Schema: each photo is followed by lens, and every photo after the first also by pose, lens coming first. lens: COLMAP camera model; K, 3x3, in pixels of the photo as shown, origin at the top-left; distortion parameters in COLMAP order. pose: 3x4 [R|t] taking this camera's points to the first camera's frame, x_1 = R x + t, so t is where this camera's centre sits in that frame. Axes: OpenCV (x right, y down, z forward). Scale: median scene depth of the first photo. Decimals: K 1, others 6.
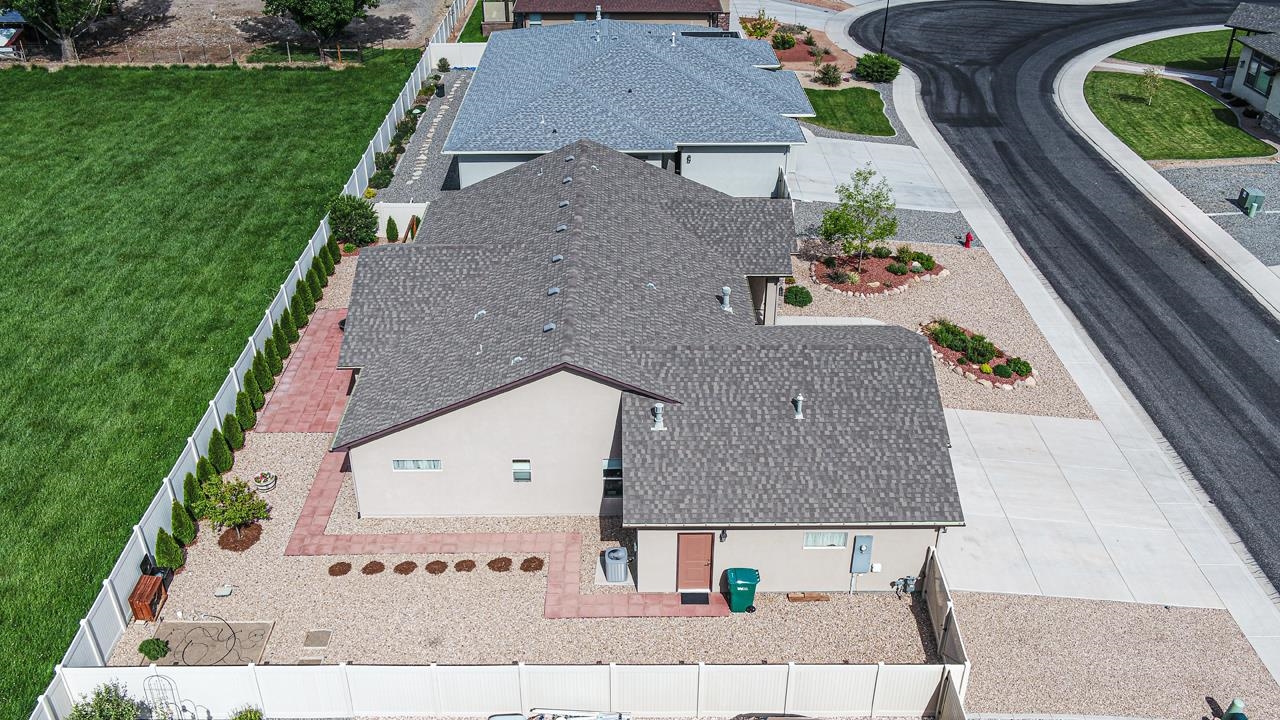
lens RADIAL K [[1100.6, 0, 640.5], [0, 1100.6, 363.7], [0, 0, 1]] dist [0.001196, -0.017296]
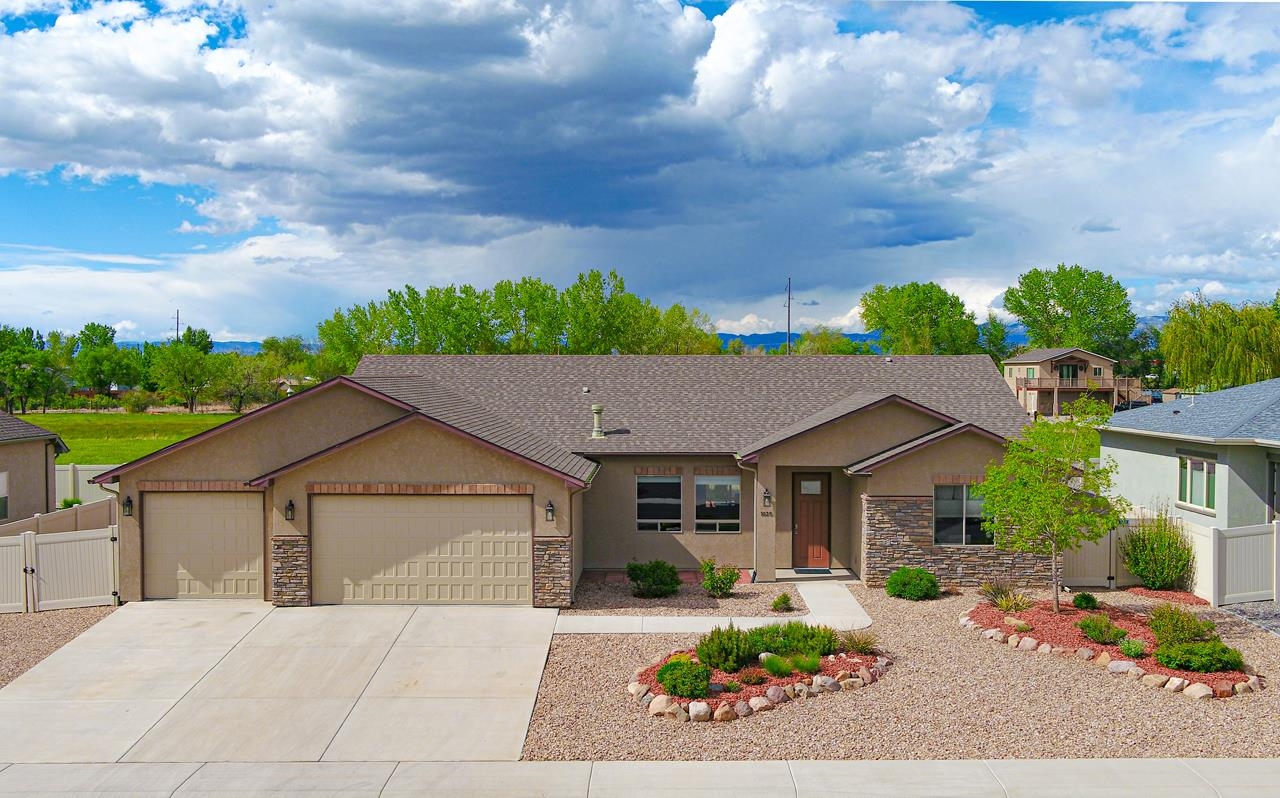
lens RADIAL K [[1247.4, 0, 639.7], [0, 1247.4, 421.3], [0, 0, 1]] dist [0.000745, 0.000000]
pose [[-0.025301, 0.037359, -0.998982, 1.127091], [-0.505773, 0.861490, 0.045027, -0.133931], [0.862295, 0.506398, -0.002902, 1.231923]]
